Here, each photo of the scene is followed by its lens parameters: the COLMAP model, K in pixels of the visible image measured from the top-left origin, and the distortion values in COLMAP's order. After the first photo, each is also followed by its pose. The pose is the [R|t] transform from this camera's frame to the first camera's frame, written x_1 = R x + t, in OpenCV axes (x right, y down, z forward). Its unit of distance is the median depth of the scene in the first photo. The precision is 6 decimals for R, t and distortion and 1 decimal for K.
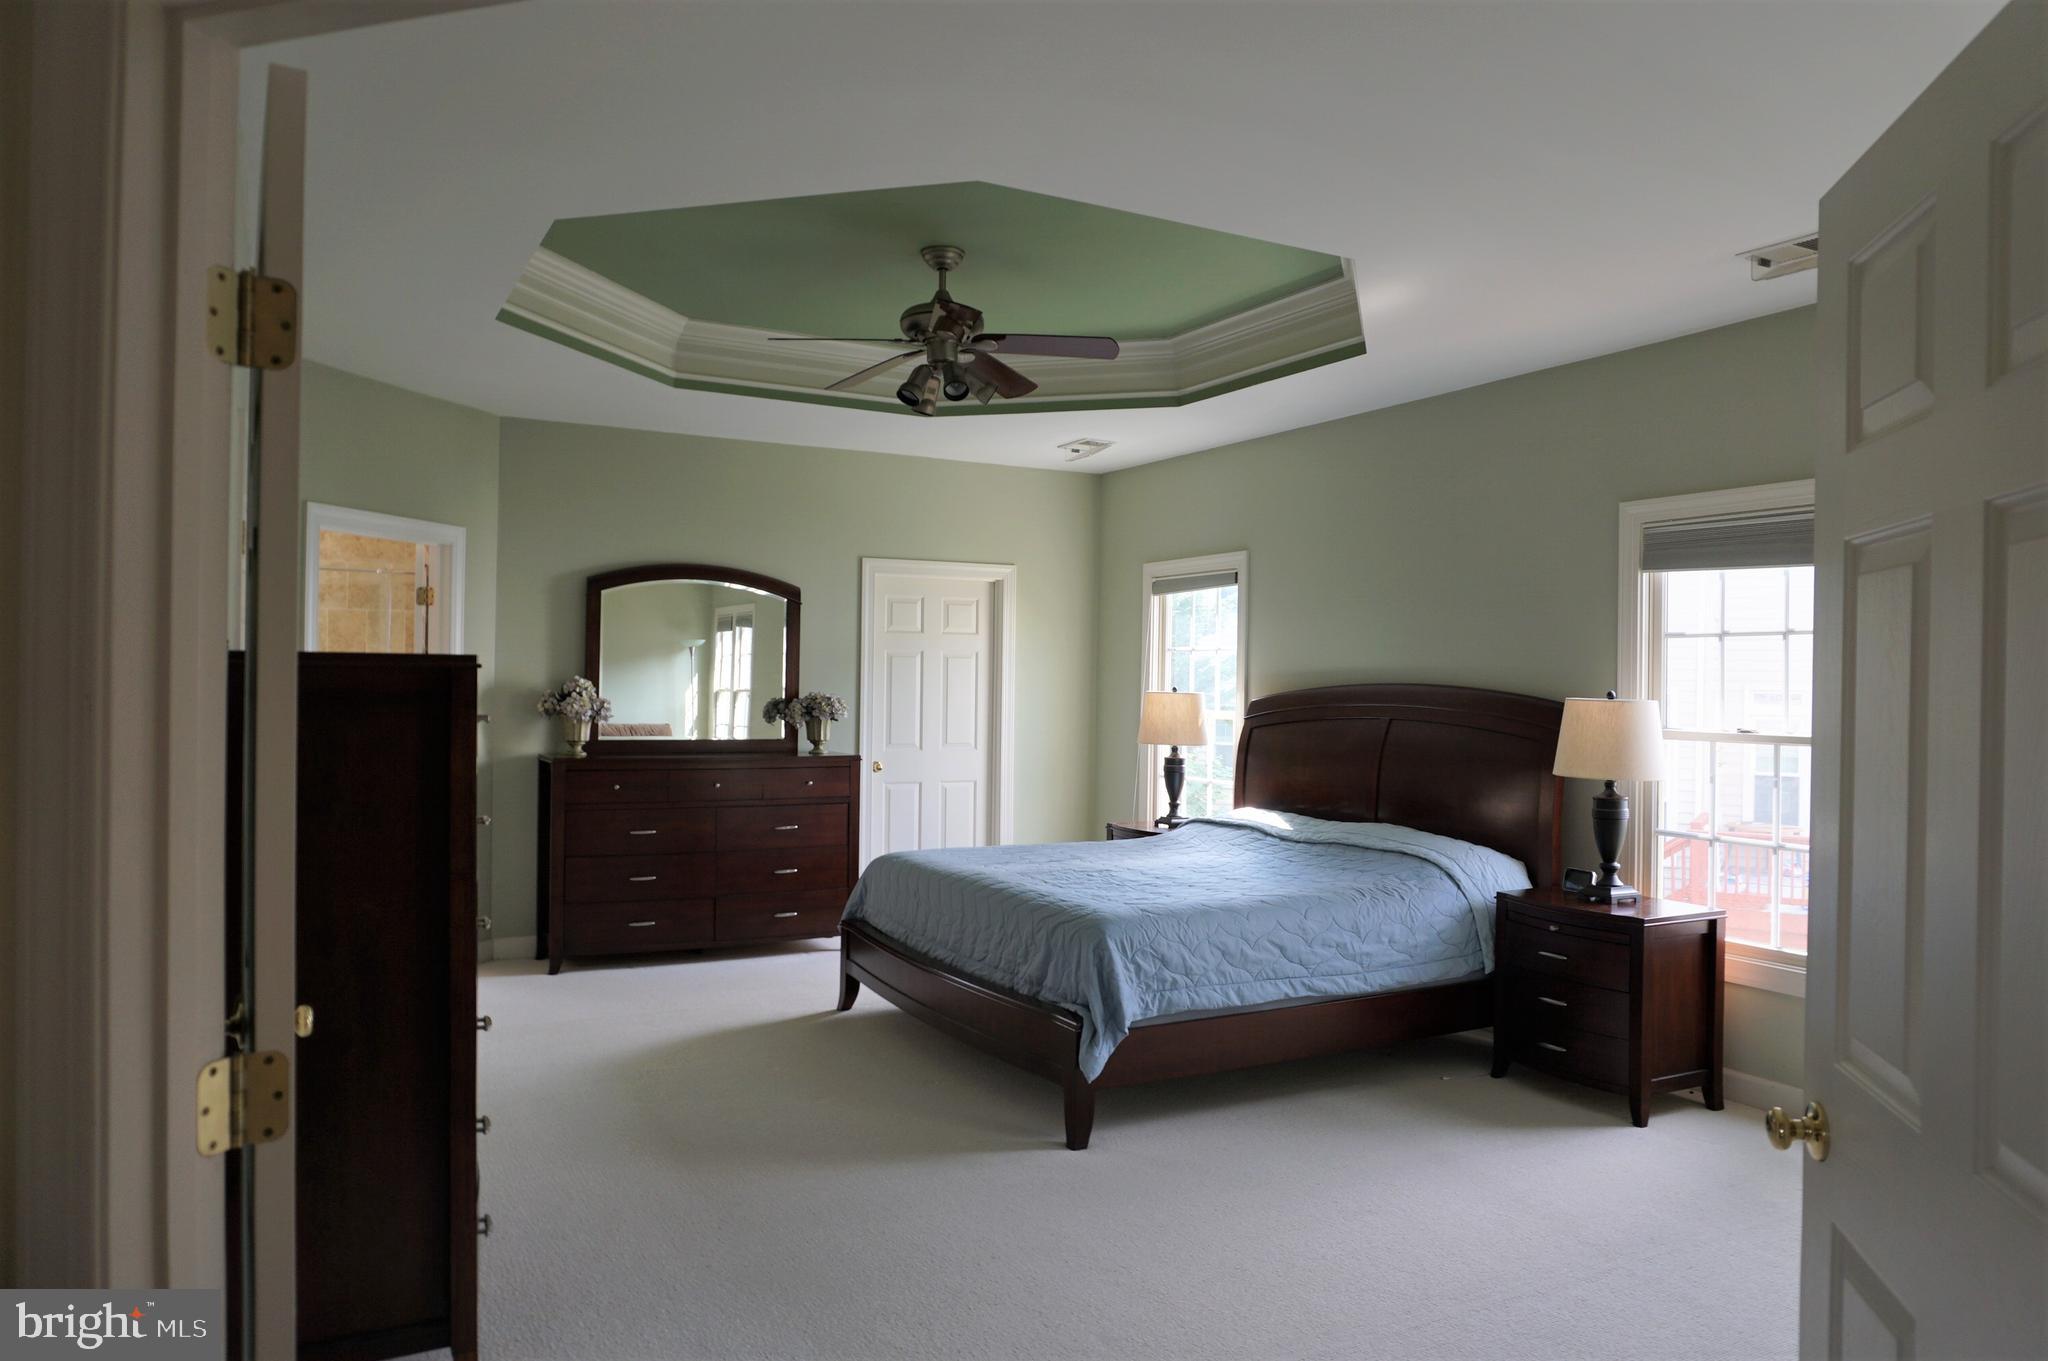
lens RADIAL K [[1368.5, 0, 1021.7], [0, 1368.5, 683.4], [0, 0, 1]] dist [-0.052933, 0.038856]
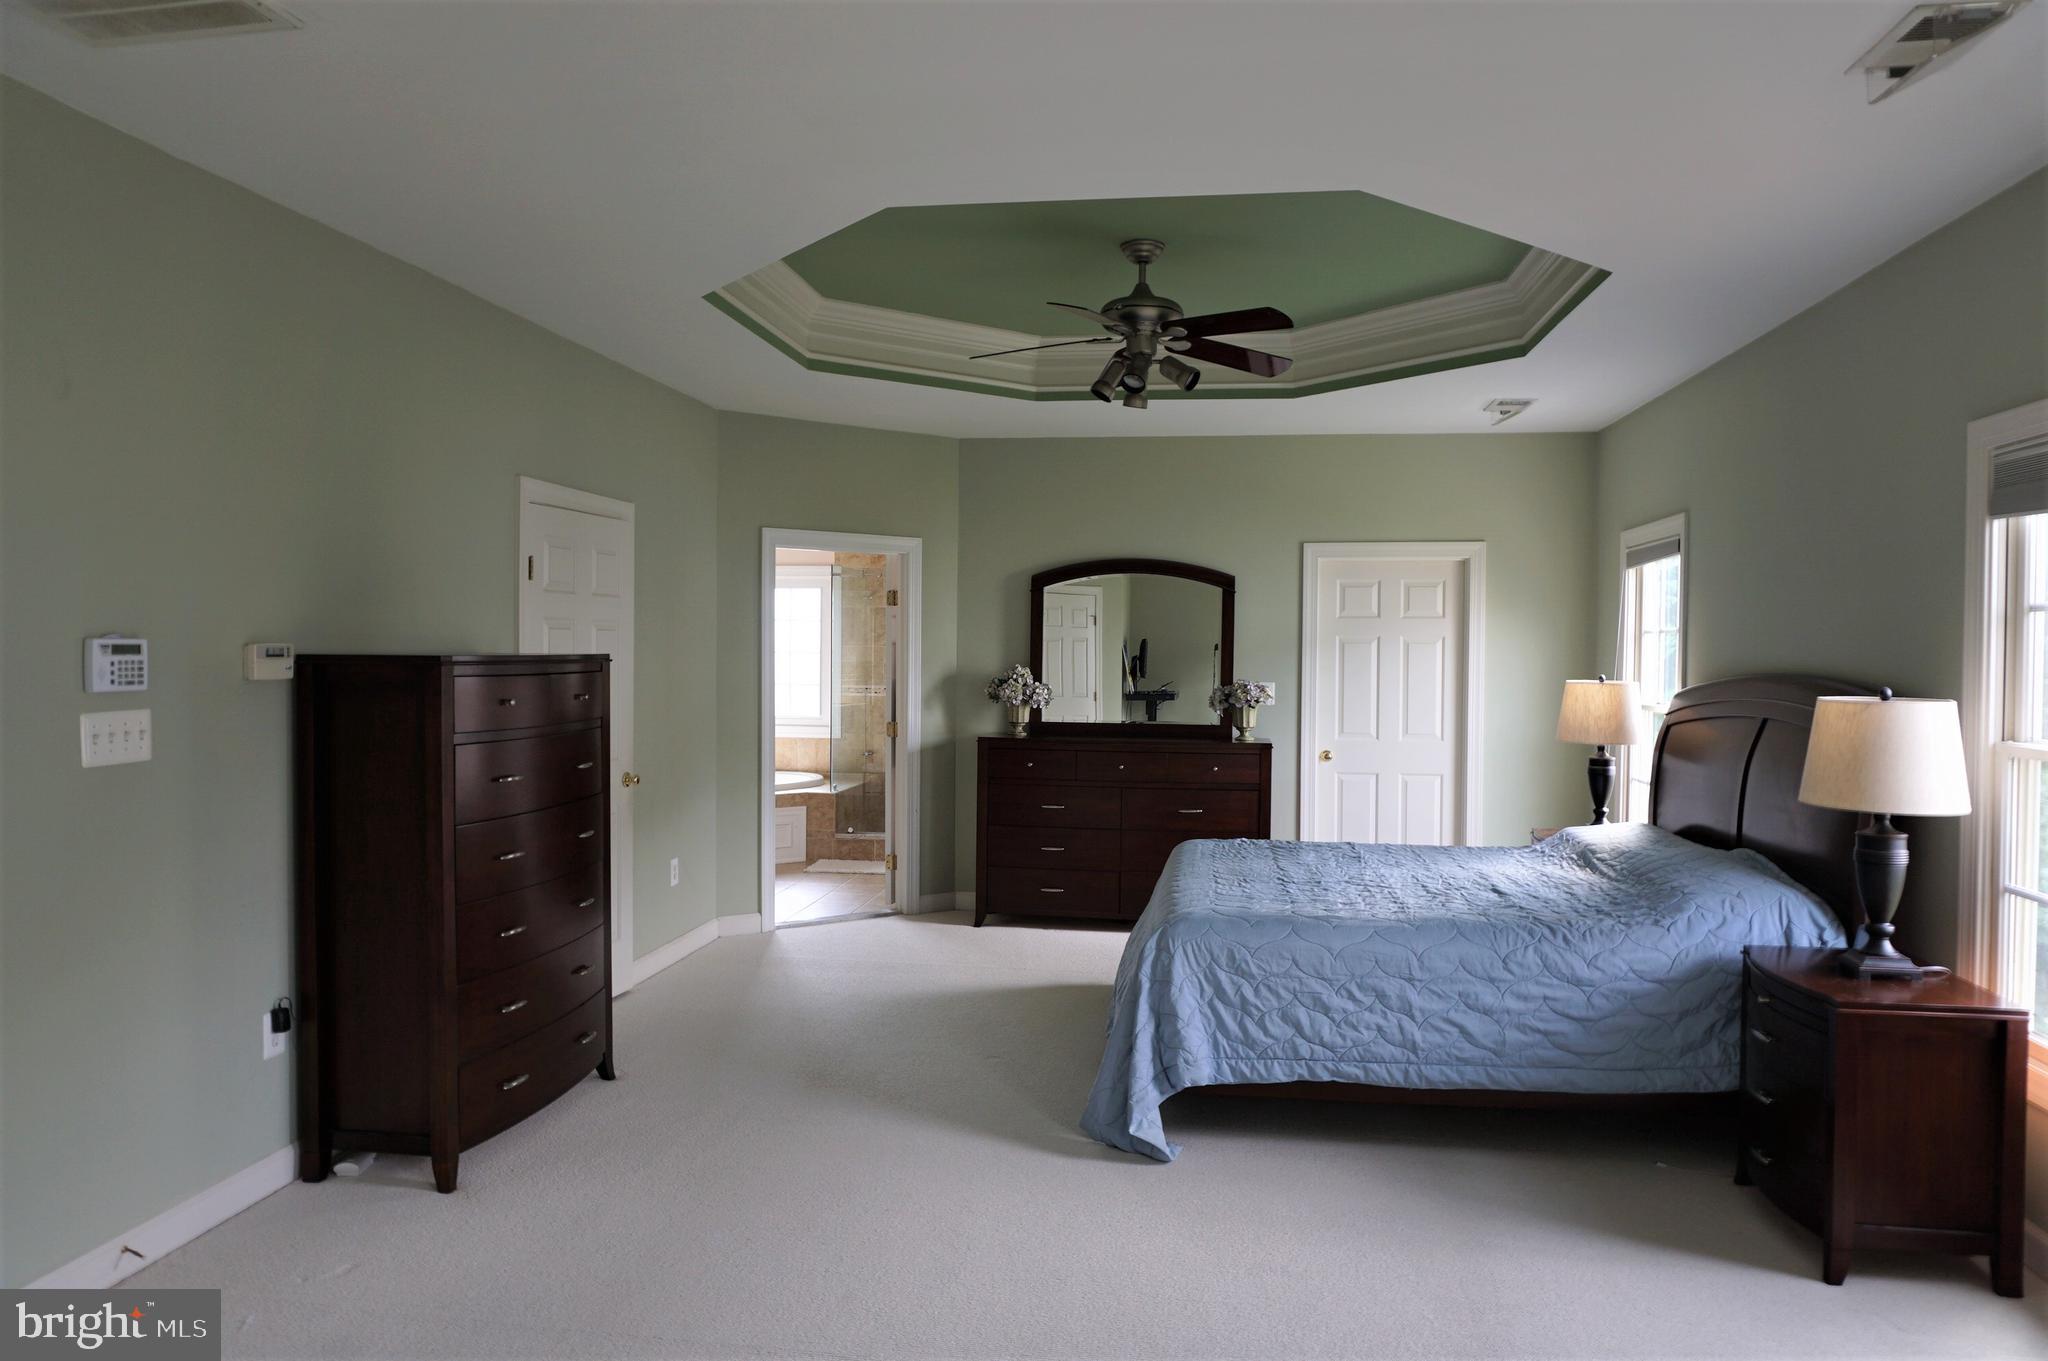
lens RADIAL K [[1368.5, 0, 1021.7], [0, 1368.5, 683.4], [0, 0, 1]] dist [-0.052933, 0.038856]
pose [[0.799560, 0.006853, -0.600547, 0.348547], [0.001848, 0.999902, 0.013871, -0.005402], [0.600583, -0.012200, 0.799469, 0.101418]]
